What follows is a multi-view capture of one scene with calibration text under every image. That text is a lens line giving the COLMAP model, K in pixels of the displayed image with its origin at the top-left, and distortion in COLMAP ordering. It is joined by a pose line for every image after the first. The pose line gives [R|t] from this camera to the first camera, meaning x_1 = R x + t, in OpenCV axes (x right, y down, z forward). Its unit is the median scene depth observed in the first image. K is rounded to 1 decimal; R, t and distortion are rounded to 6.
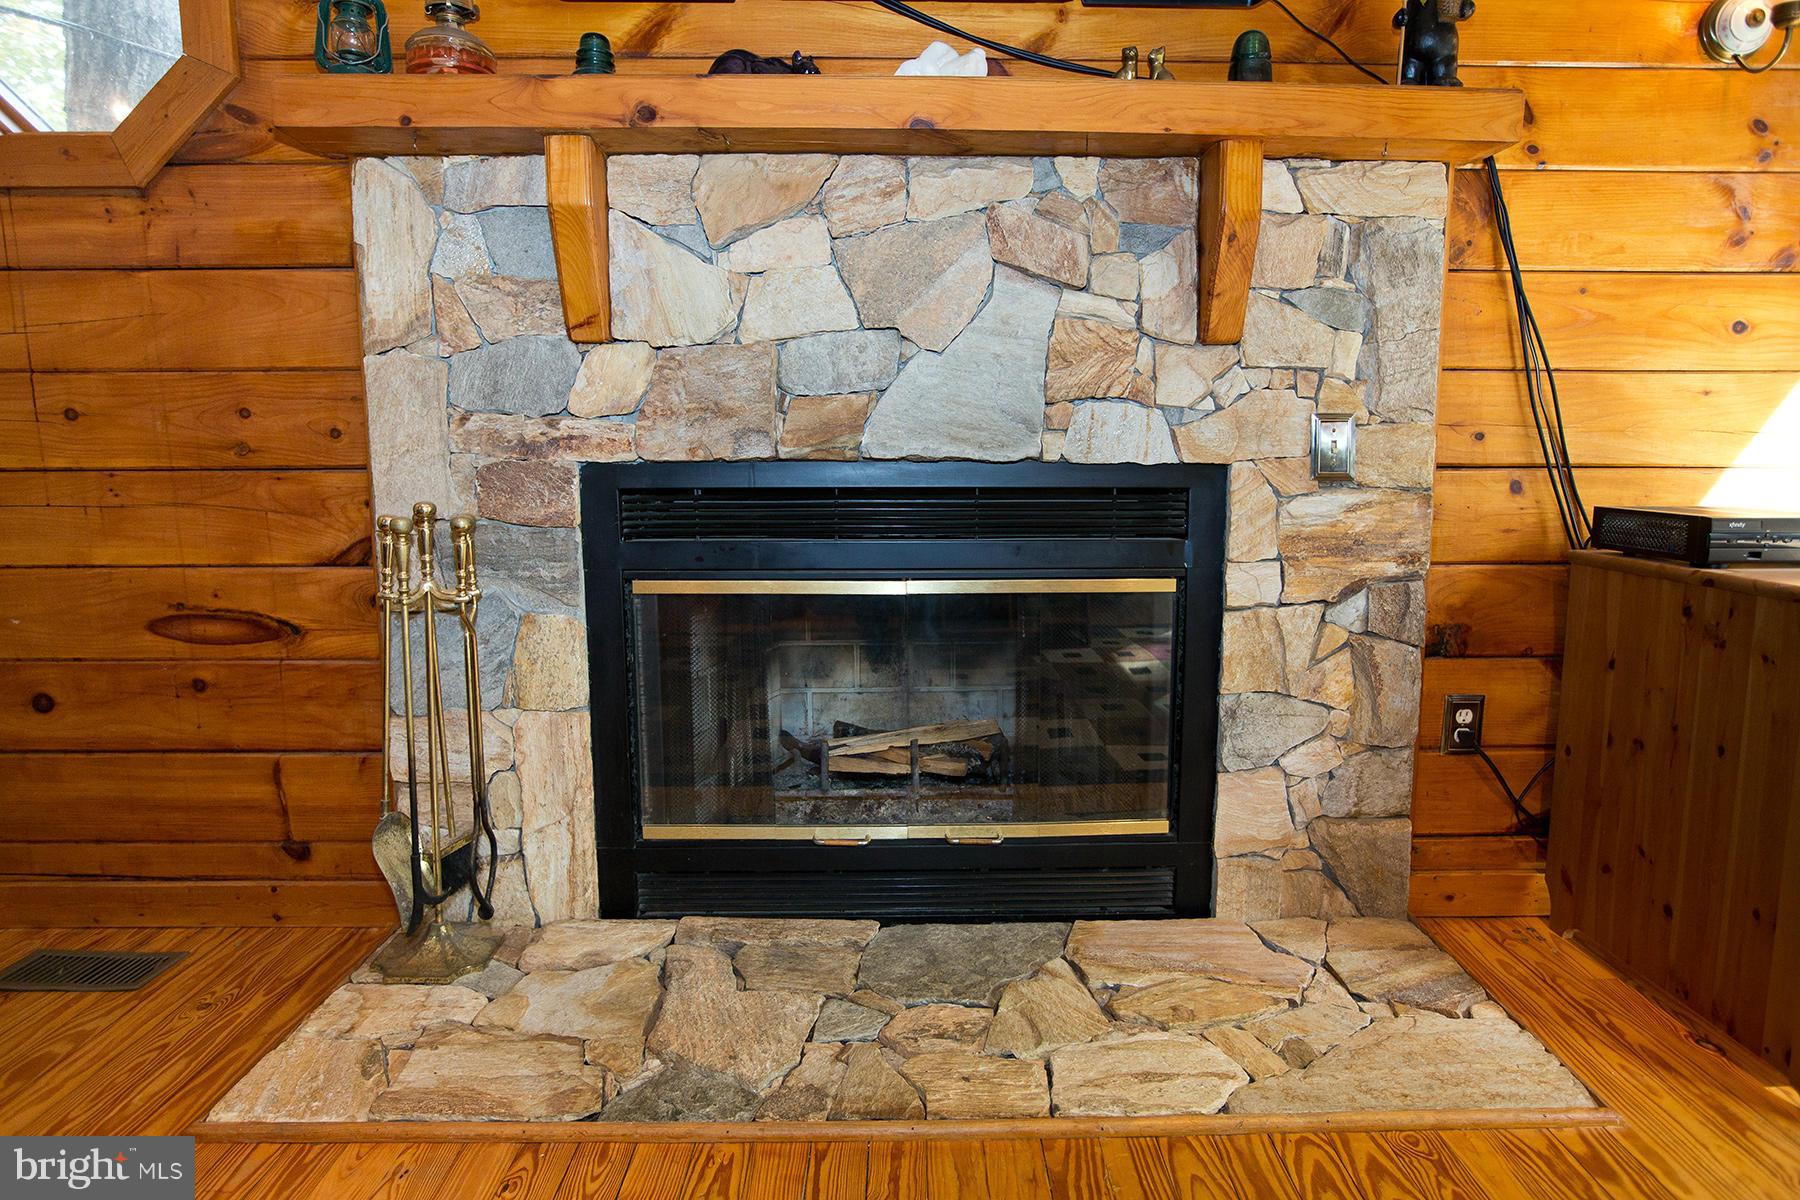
lens RADIAL K [[840.6, 0, 937.5], [0, 840.6, 541.6], [0, 0, 1]] dist [-0.042245, 0.018055]
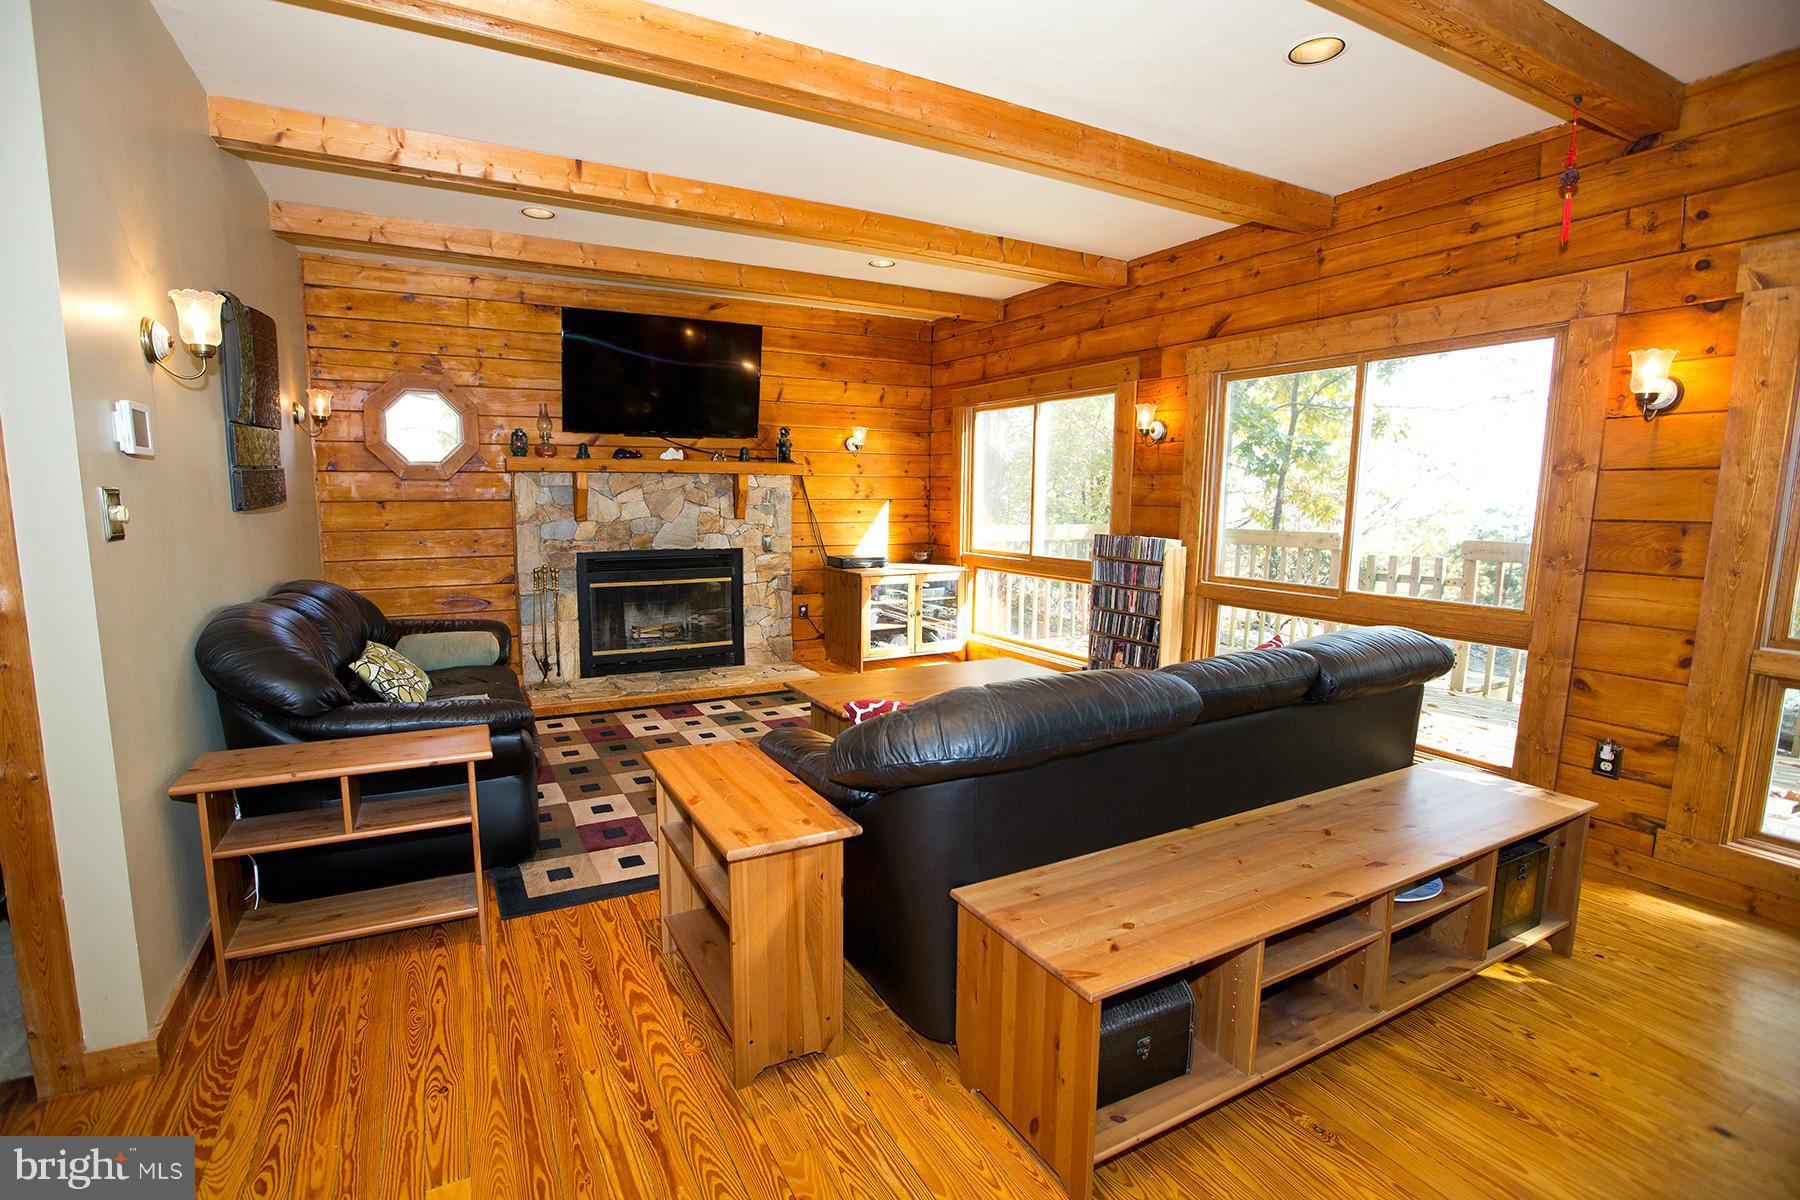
lens RADIAL K [[815.0, 0, 893.8], [0, 815.0, 601.1], [0, 0, 1]] dist [-0.034911, 0.016026]
pose [[0.871367, -0.056155, 0.487408, -0.953306], [0.036736, 0.998107, 0.049317, -0.004793], [-0.489254, -0.025068, 0.871781, -2.809363]]
